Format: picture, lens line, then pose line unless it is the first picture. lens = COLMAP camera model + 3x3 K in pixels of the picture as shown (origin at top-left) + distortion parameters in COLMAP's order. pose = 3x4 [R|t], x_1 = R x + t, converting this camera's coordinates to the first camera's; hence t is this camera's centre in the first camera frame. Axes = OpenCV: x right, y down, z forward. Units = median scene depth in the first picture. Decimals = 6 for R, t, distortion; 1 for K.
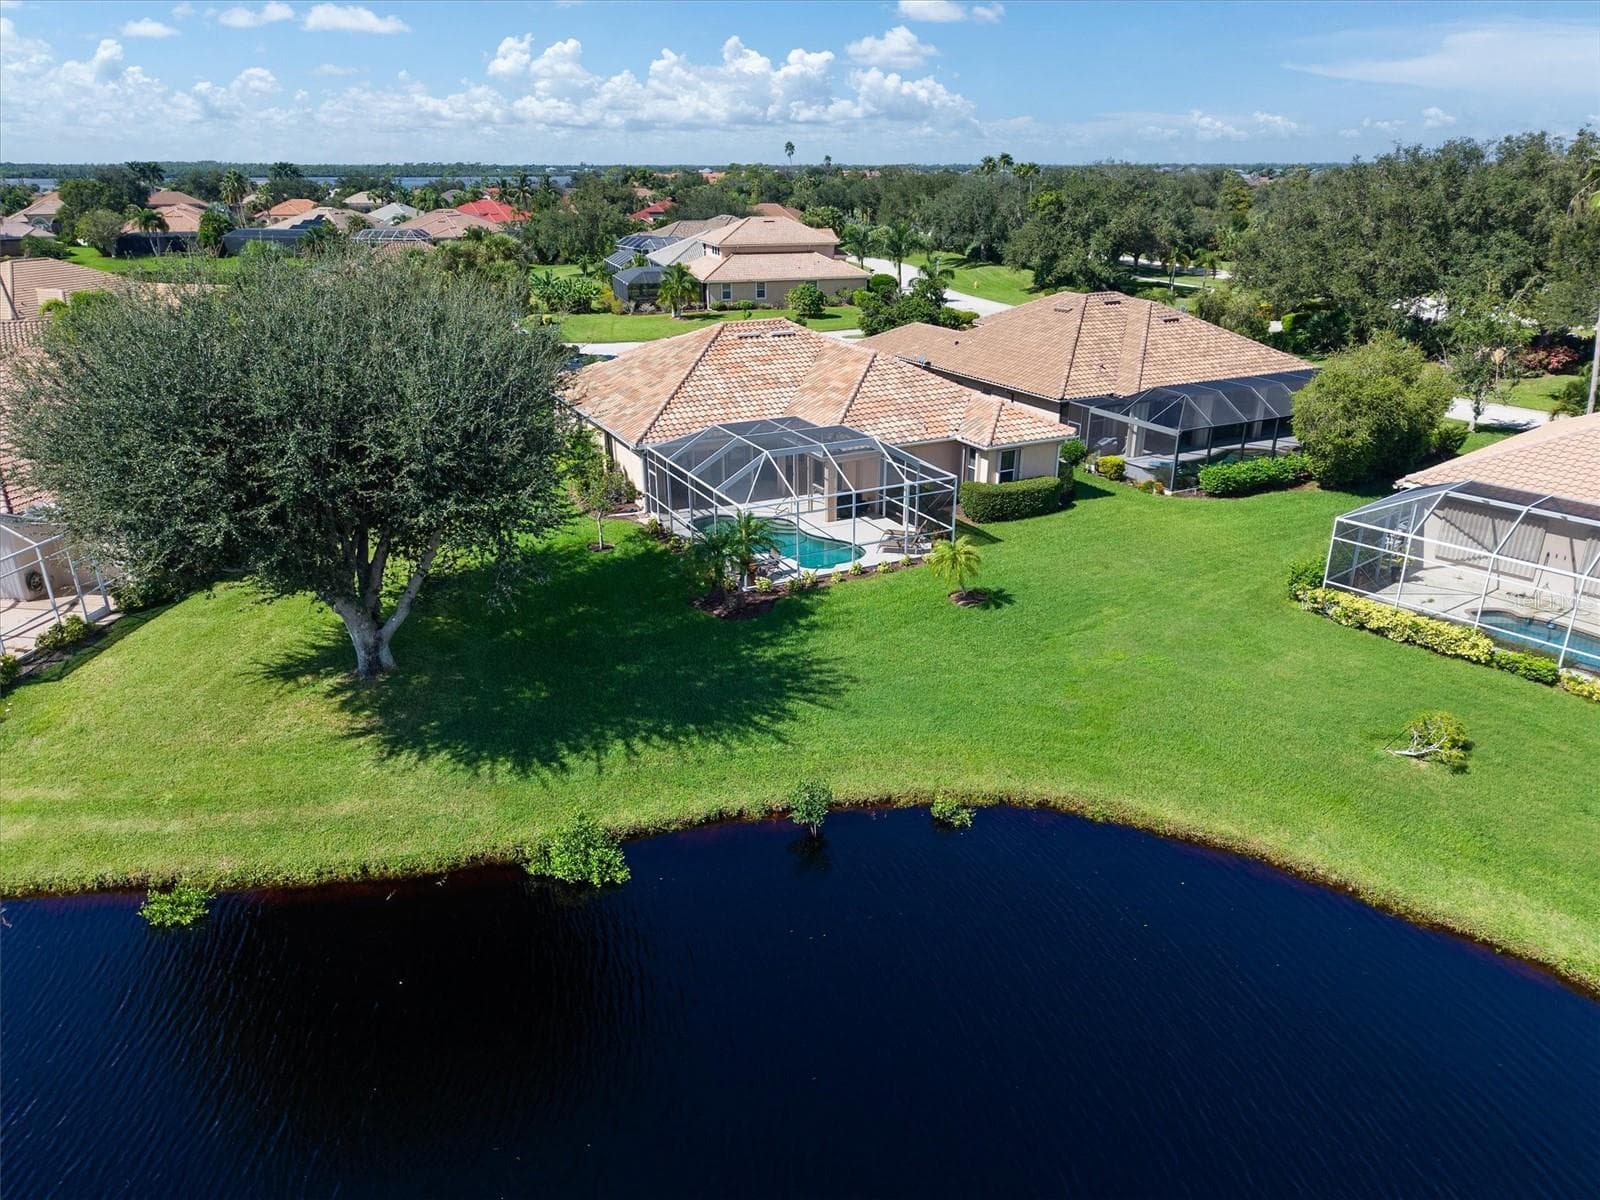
lens RADIAL K [[1079.4, 0, 800.0], [0, 1079.4, 600.0], [0, 0, 1]] dist [0.025938, -0.003999]
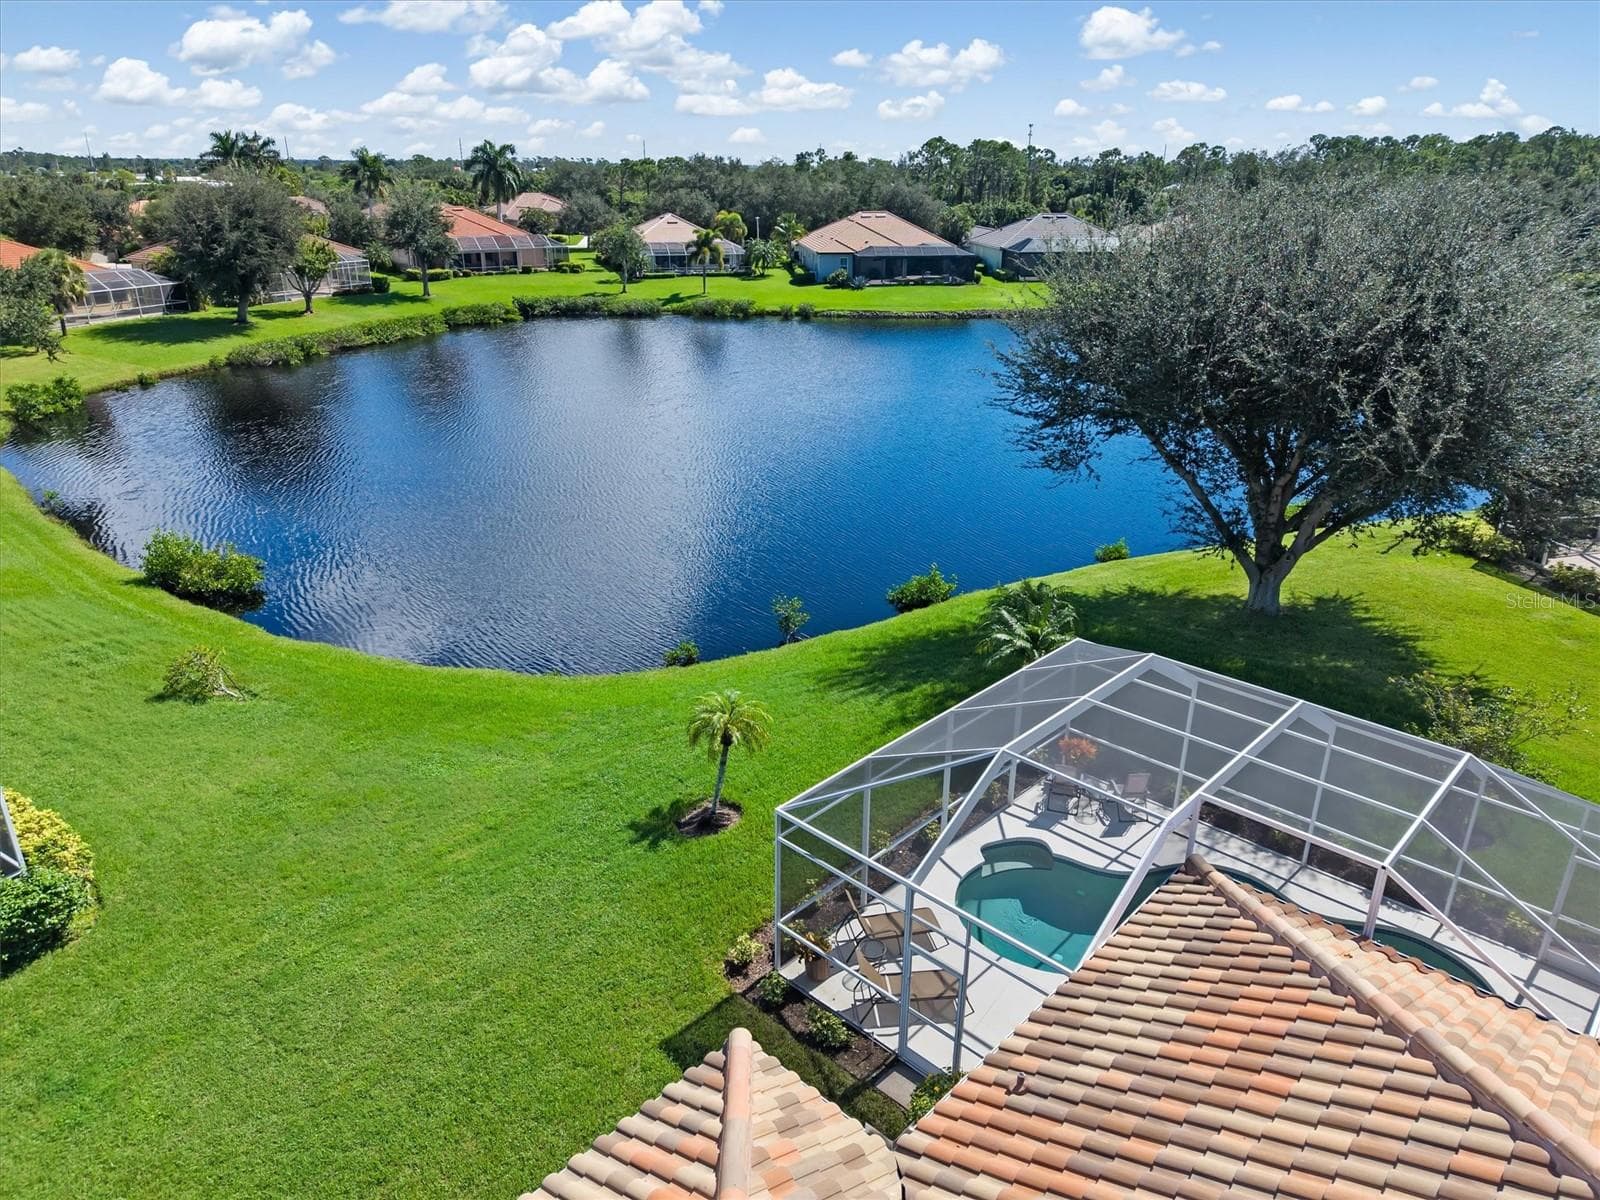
lens RADIAL K [[1060.5, 0, 807.8], [0, 1060.5, 600.3], [0, 0, 1]] dist [0.016581, -0.014964]
pose [[-0.944205, 0.122456, -0.305747, 0.217063], [-0.127248, 0.720598, 0.681577, -0.390510], [0.303784, 0.682454, -0.664810, 1.075317]]
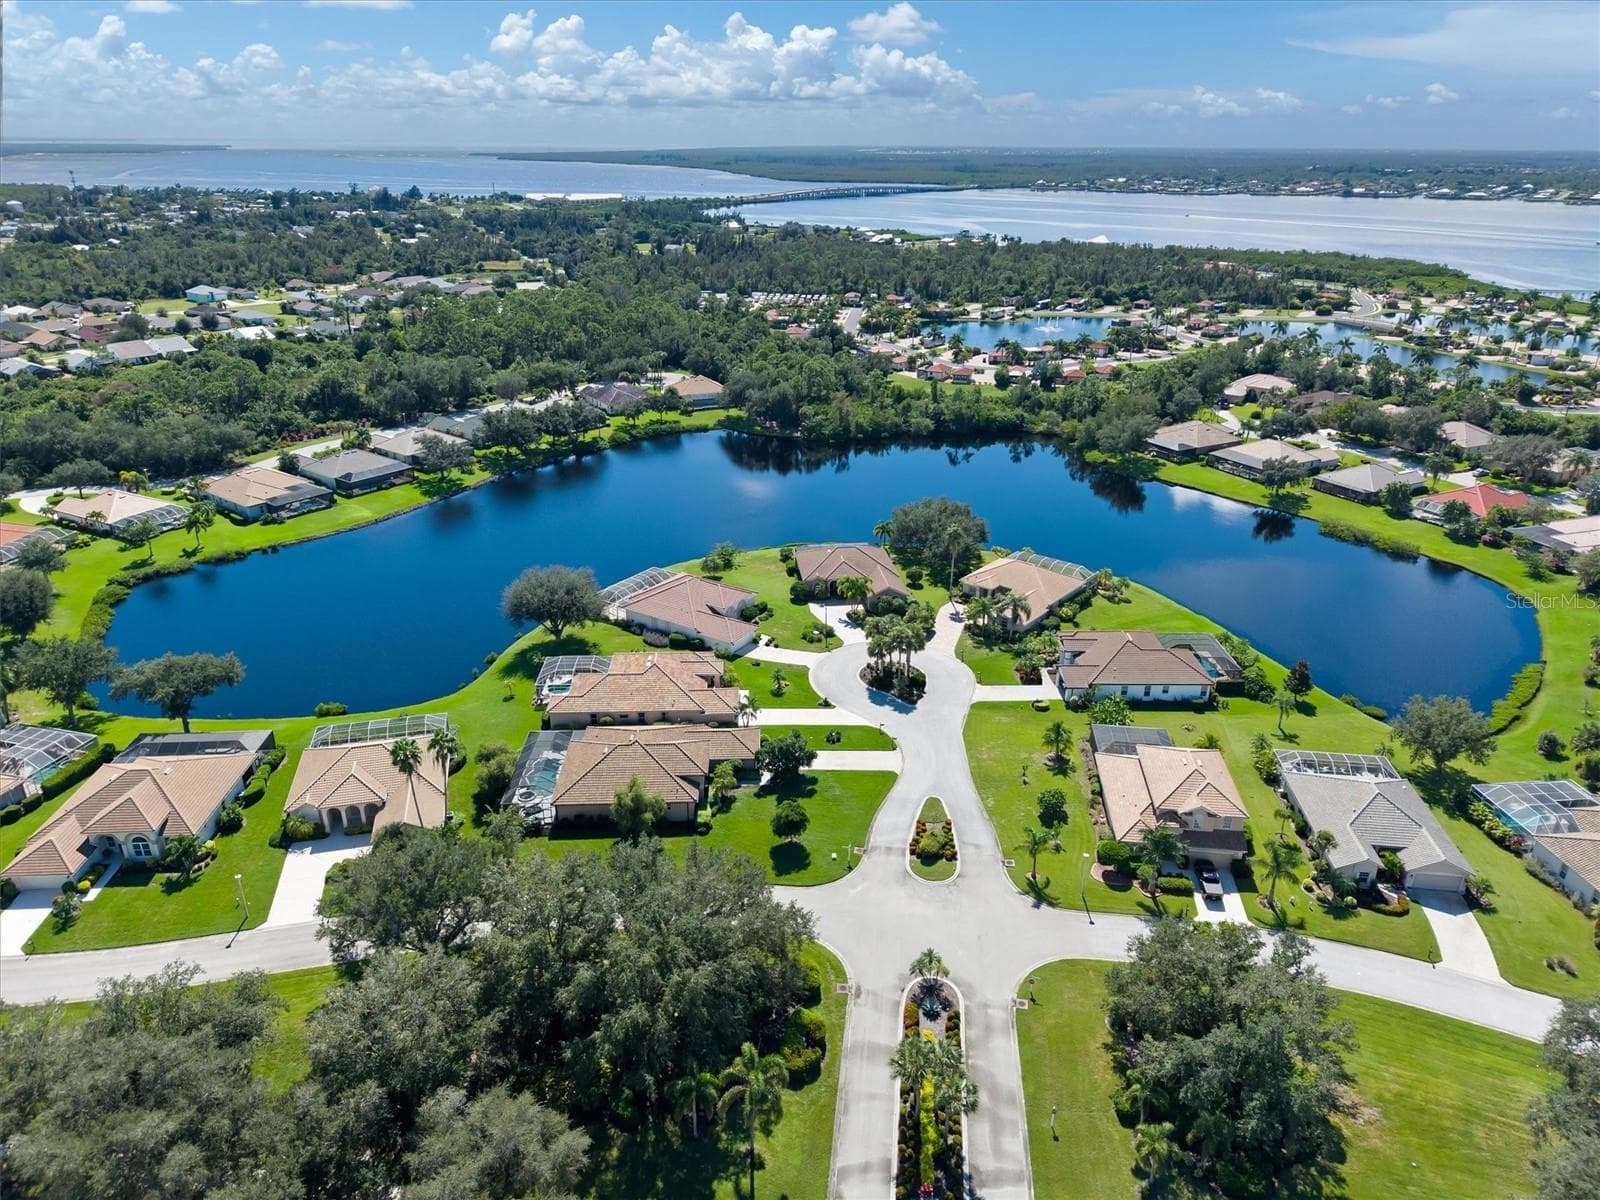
lens RADIAL K [[1060.5, 0, 807.8], [0, 1060.5, 600.3], [0, 0, 1]] dist [0.016581, -0.014964]
pose [[-0.438587, 0.355978, -0.825180, 2.413331], [-0.344655, 0.781370, 0.520264, -2.345936], [0.829973, 0.512583, -0.220009, 2.200452]]
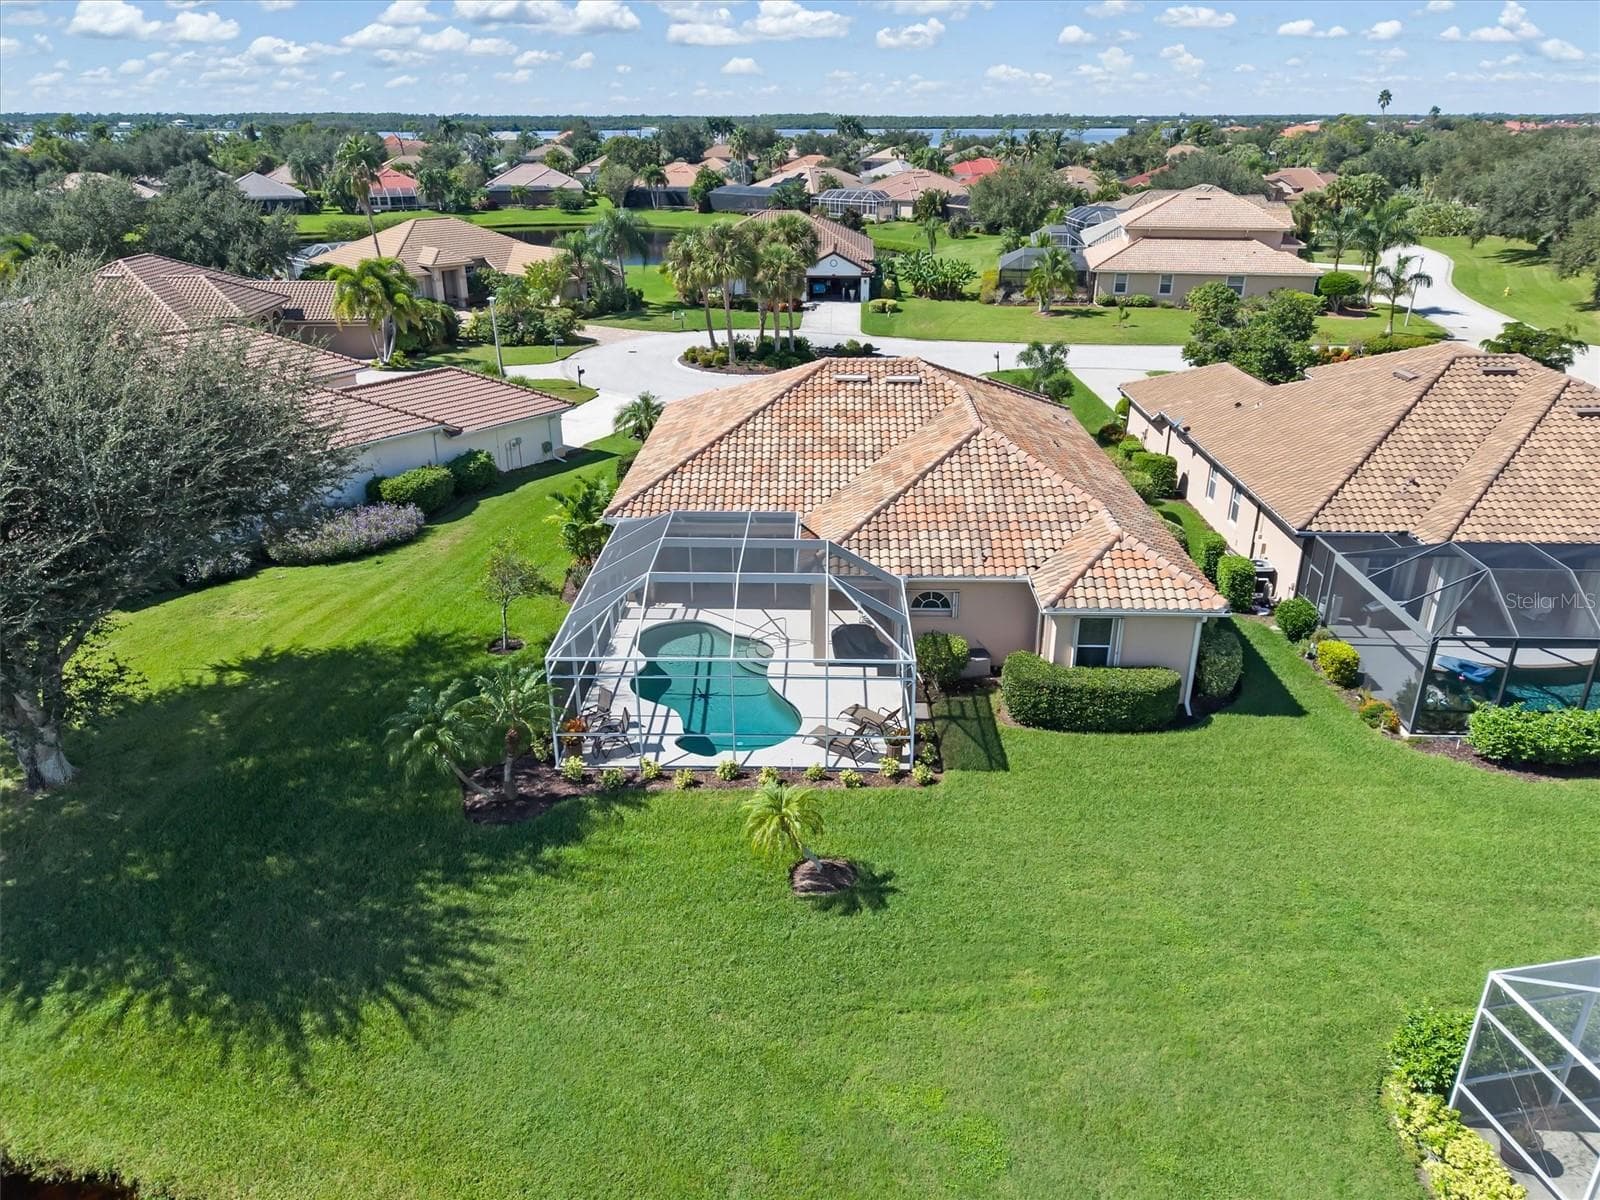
lens RADIAL K [[1104.4, 0, 800.0], [0, 1104.4, 600.0], [0, 0, 1]] dist [0.018822, -0.003362]
pose [[0.881990, 0.191525, -0.430595, 0.317429], [-0.178236, 0.981392, 0.071431, -0.164644], [0.436263, 0.013746, 0.899714, 0.346824]]
